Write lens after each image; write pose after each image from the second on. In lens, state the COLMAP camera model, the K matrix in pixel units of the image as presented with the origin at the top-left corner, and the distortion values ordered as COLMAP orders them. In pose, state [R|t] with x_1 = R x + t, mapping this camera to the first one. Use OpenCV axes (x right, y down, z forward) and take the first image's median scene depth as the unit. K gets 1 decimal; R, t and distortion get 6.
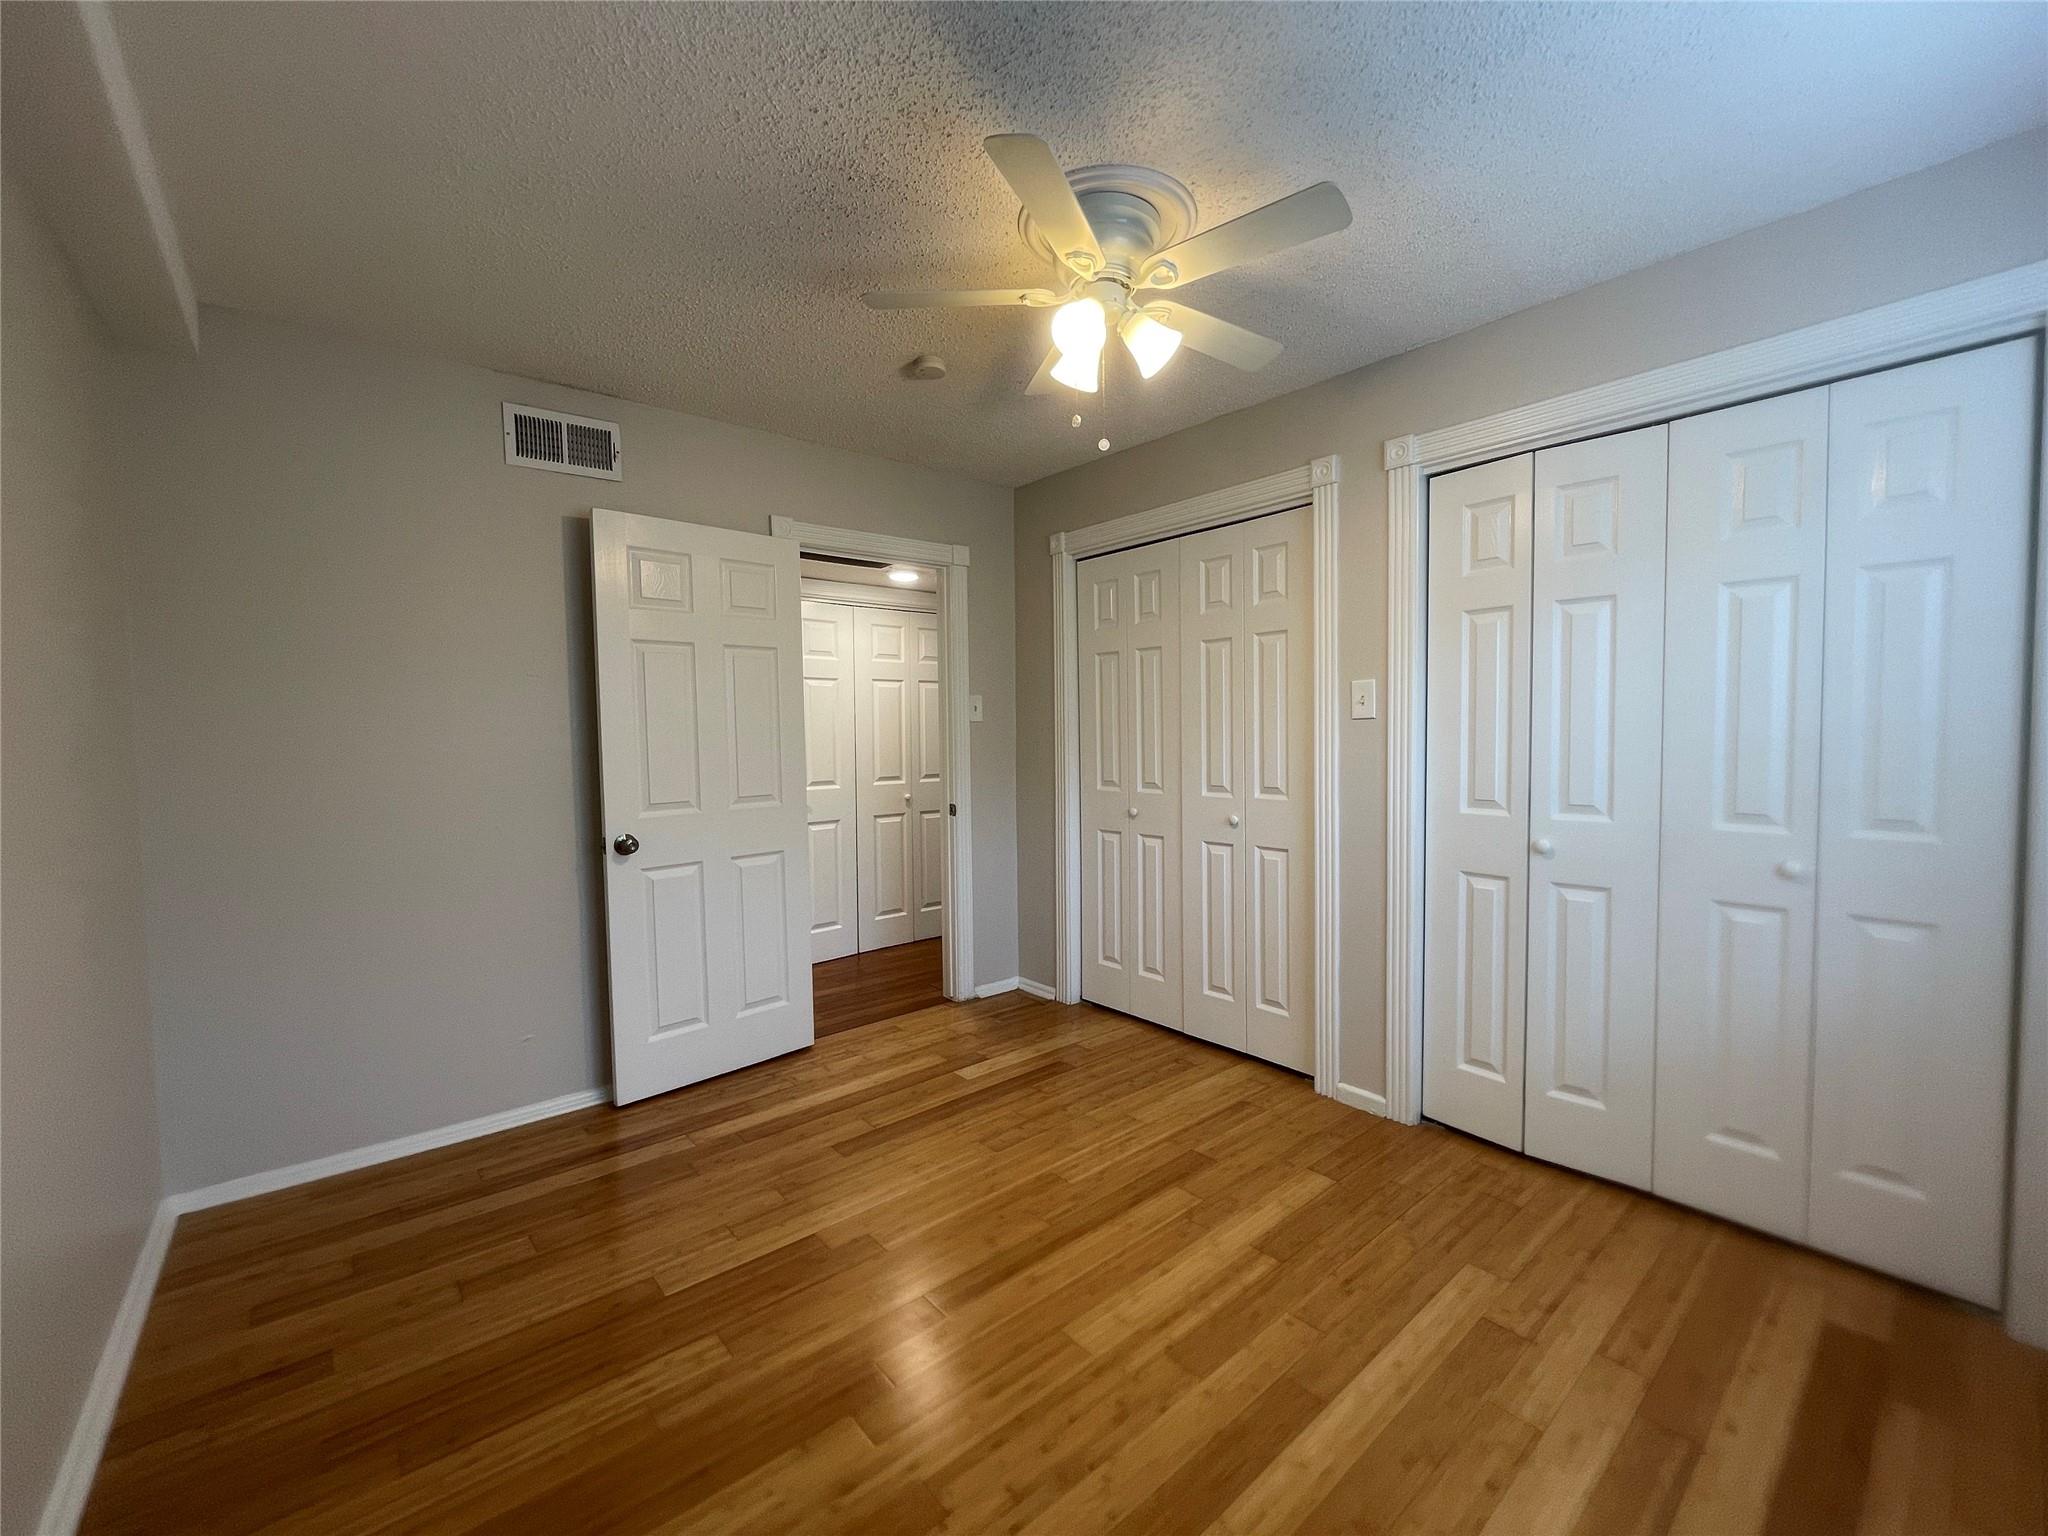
lens RADIAL K [[836.5, 0, 1013.2], [0, 836.5, 768.5], [0, 0, 1]] dist [-0.000048, 0.000022]
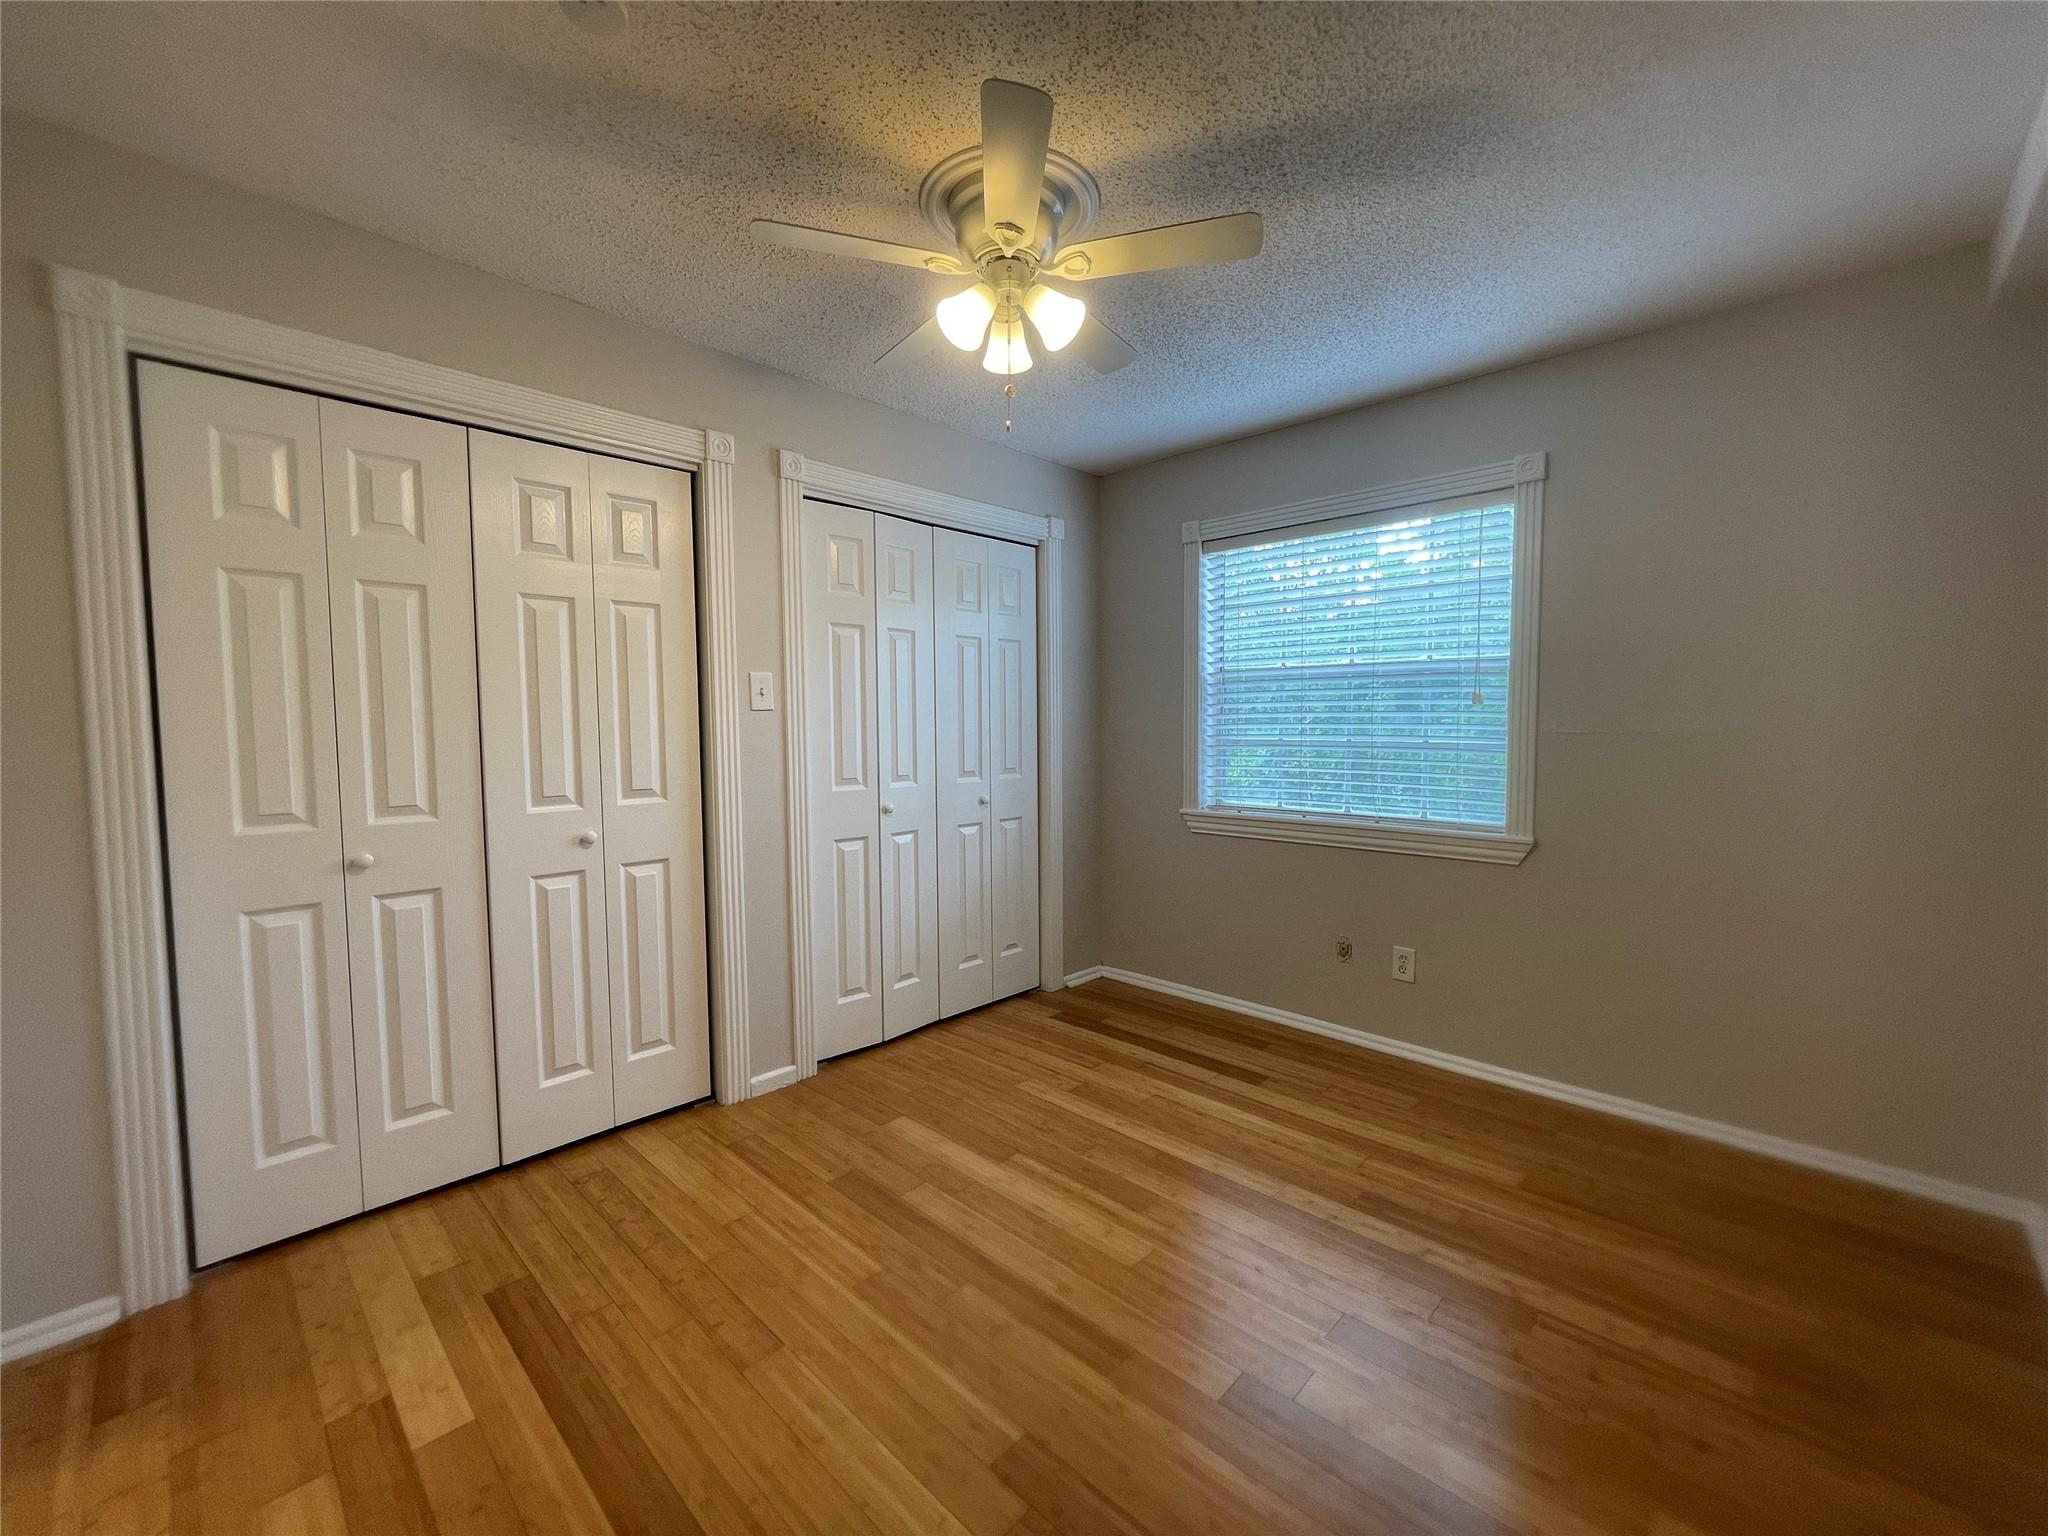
lens RADIAL K [[830.5, 0, 1055.8], [0, 830.5, 764.7], [0, 0, 1]] dist [-0.000142, -0.000063]
pose [[-0.120703, -0.046097, 0.991618, -0.689681], [0.046798, 0.997546, 0.052069, -0.032458], [-0.991585, 0.052690, -0.118250, 0.837842]]
